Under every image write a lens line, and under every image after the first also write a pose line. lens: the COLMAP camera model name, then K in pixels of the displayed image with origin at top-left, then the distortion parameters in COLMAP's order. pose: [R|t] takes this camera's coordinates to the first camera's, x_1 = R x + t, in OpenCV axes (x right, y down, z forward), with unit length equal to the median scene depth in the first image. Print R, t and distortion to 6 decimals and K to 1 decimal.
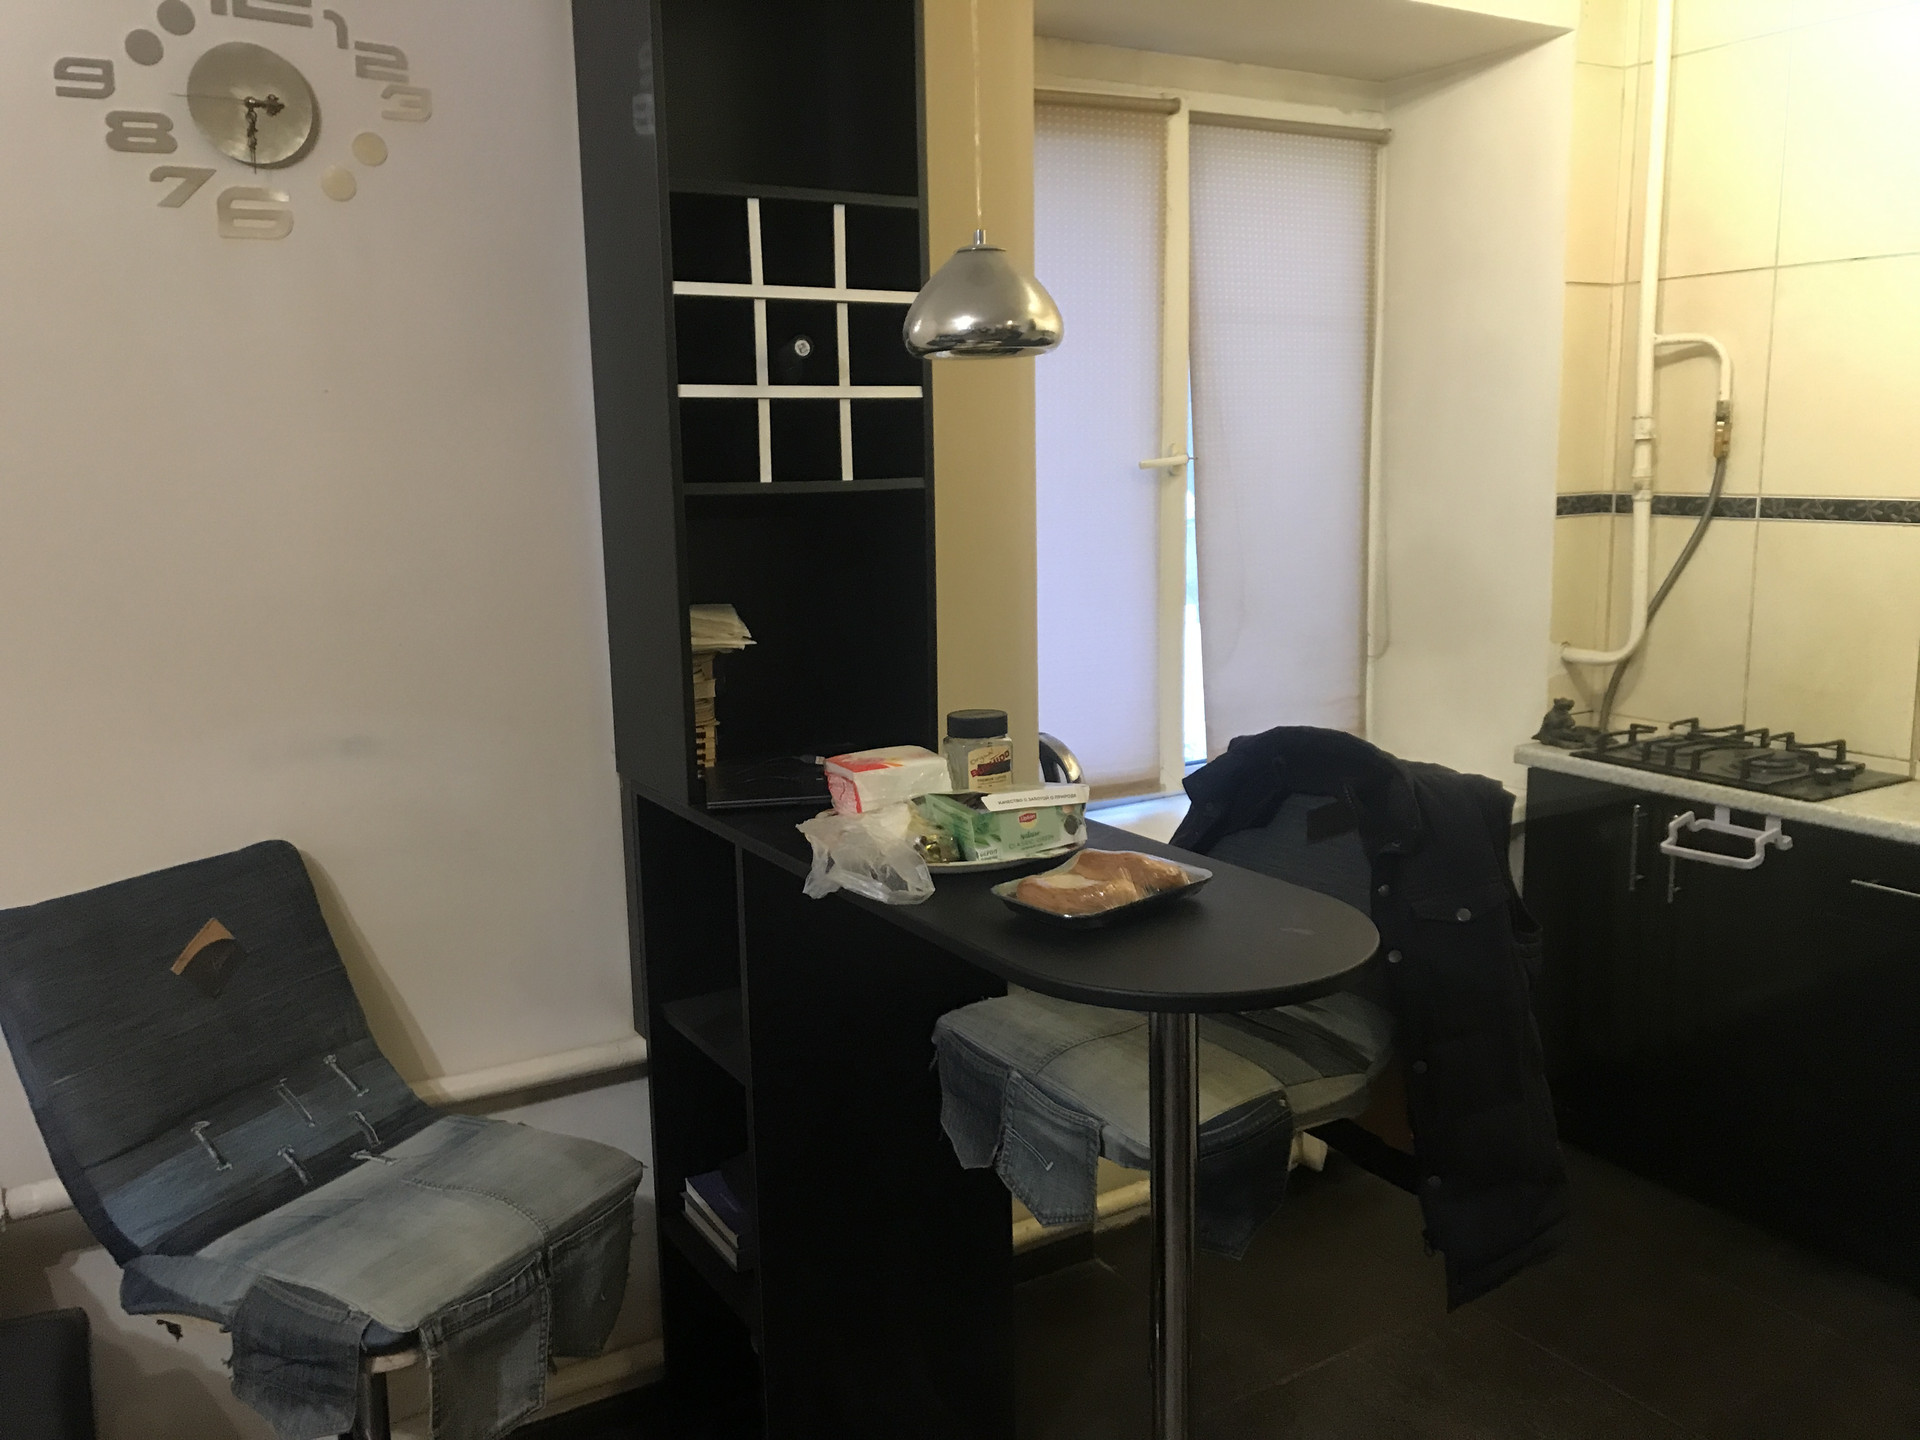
lens RADIAL K [[1584.7, 0, 953.2], [0, 1584.7, 725.8], [0, 0, 1]] dist [0.040225, -0.007181]
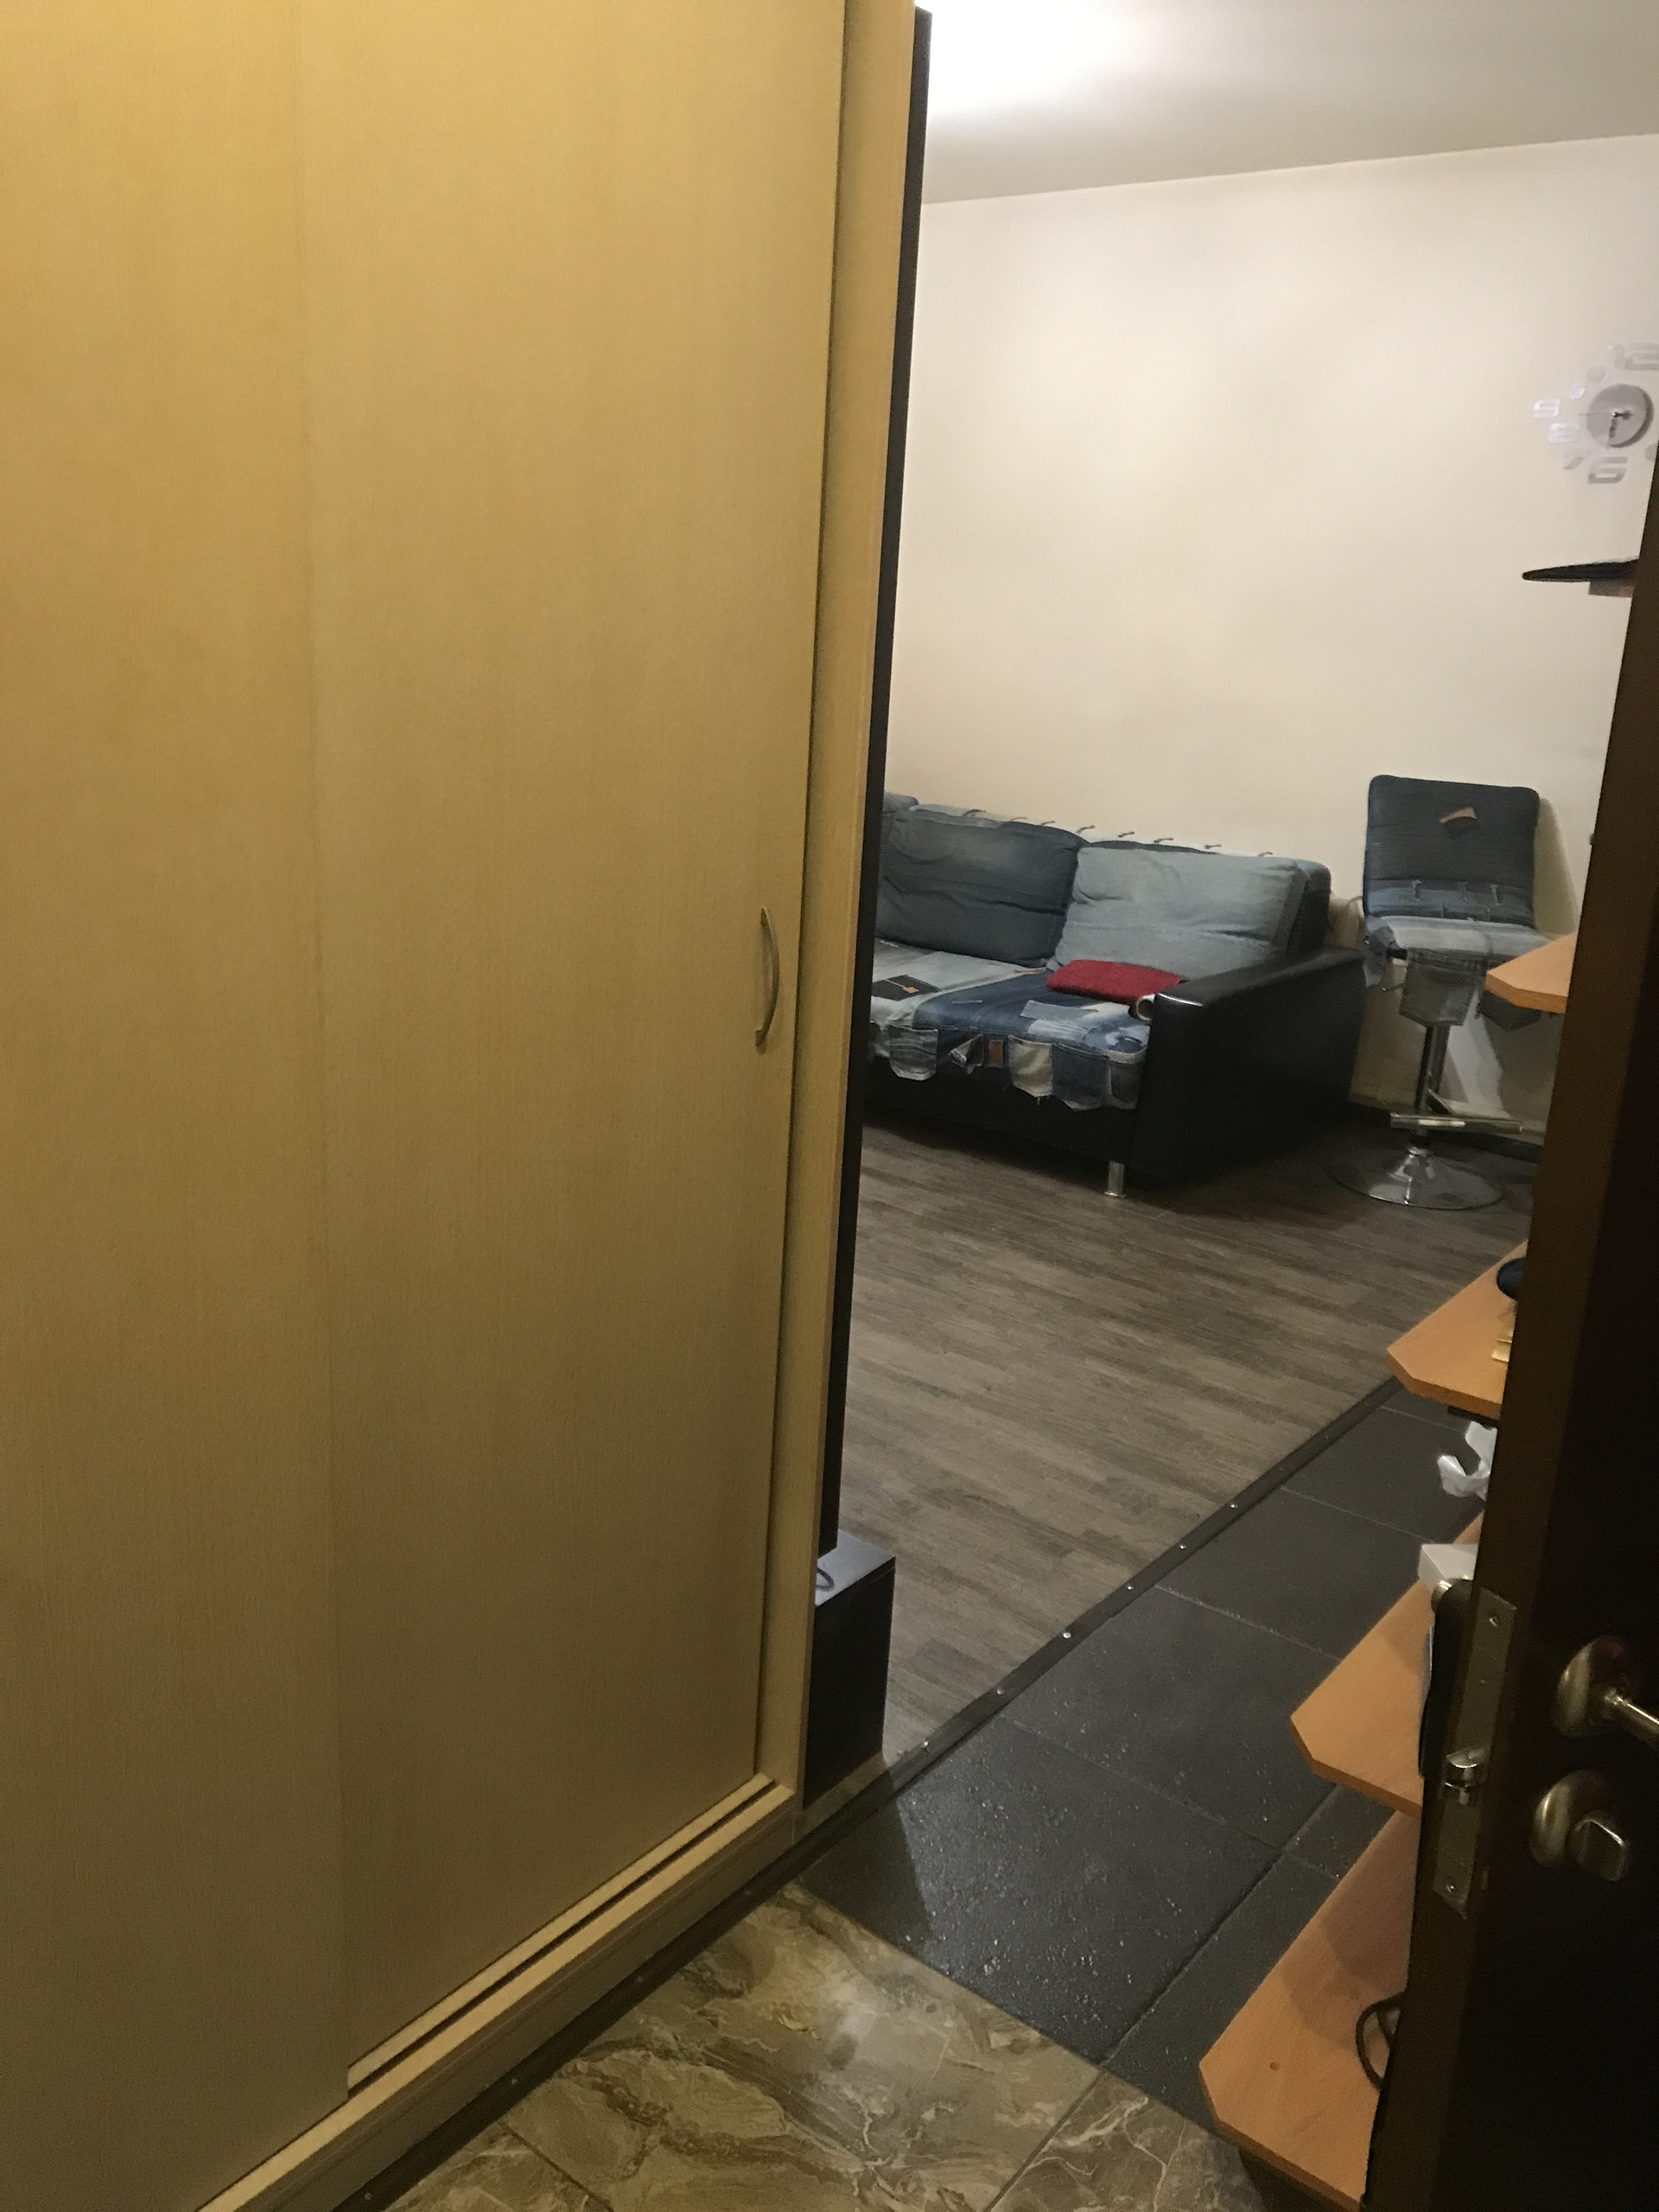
lens RADIAL K [[1825.8, 0, 883.4], [0, 1825.8, 1111.5], [0, 0, 1]] dist [0.040225, -0.007181]
pose [[0.356885, 0.300888, -0.884364, 1.107573], [-0.223408, 0.946725, 0.231949, 0.077932], [0.907040, 0.114795, 0.405093, -0.483009]]
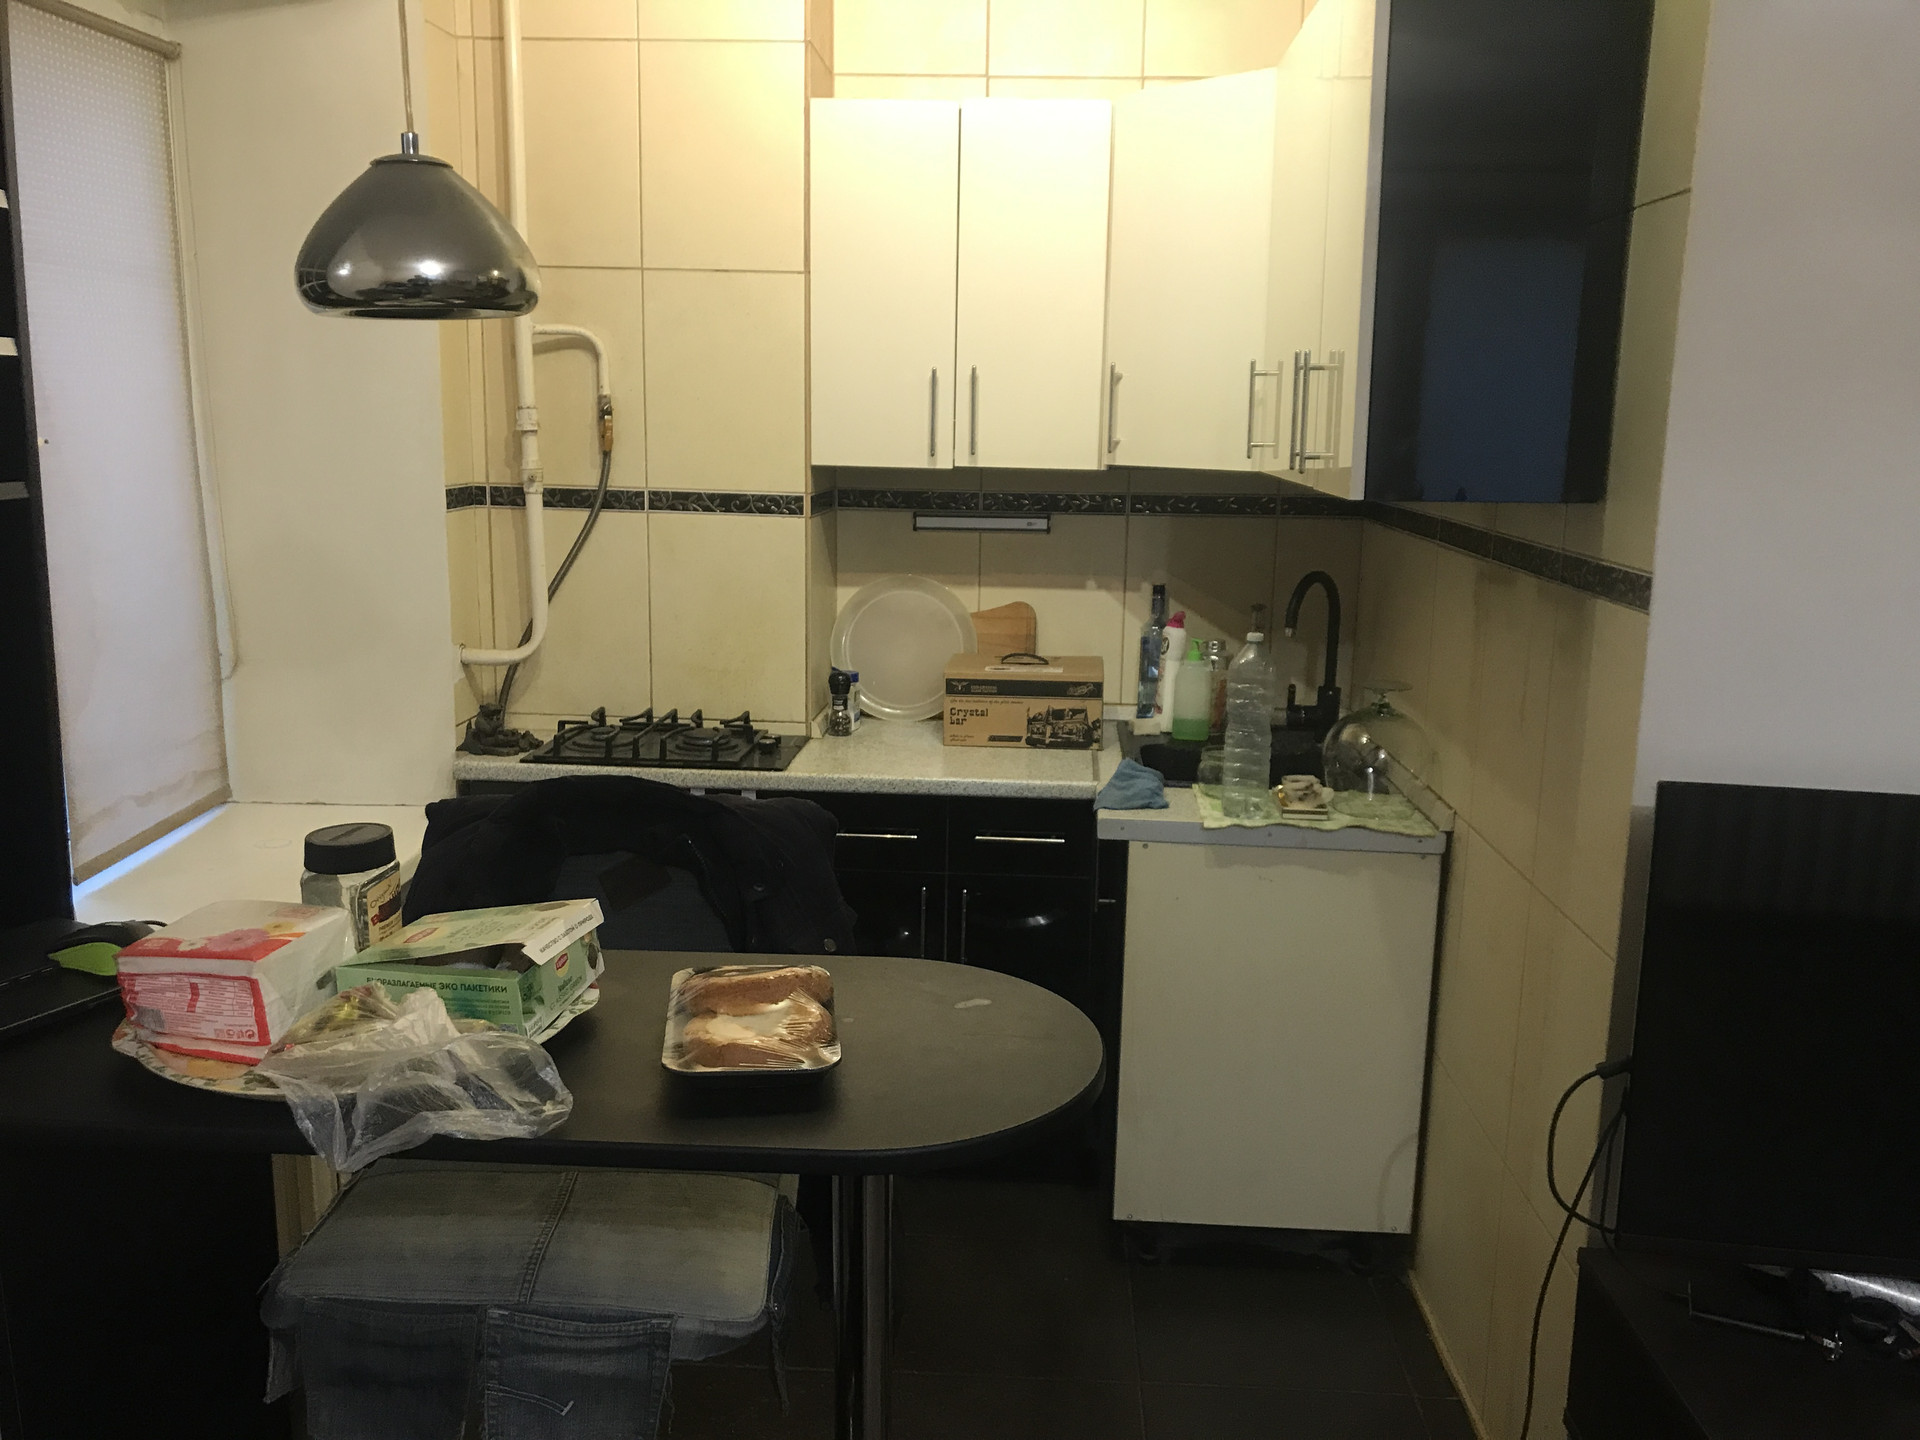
lens RADIAL K [[1601.6, 0, 960.0], [0, 1601.6, 720.0], [0, 0, 1]] dist [-0.006974, -0.011172]
pose [[0.539014, -0.129497, 0.832282, -0.293401], [0.114711, 0.990191, 0.079775, -0.058137], [-0.834449, 0.052472, 0.548582, 0.284478]]
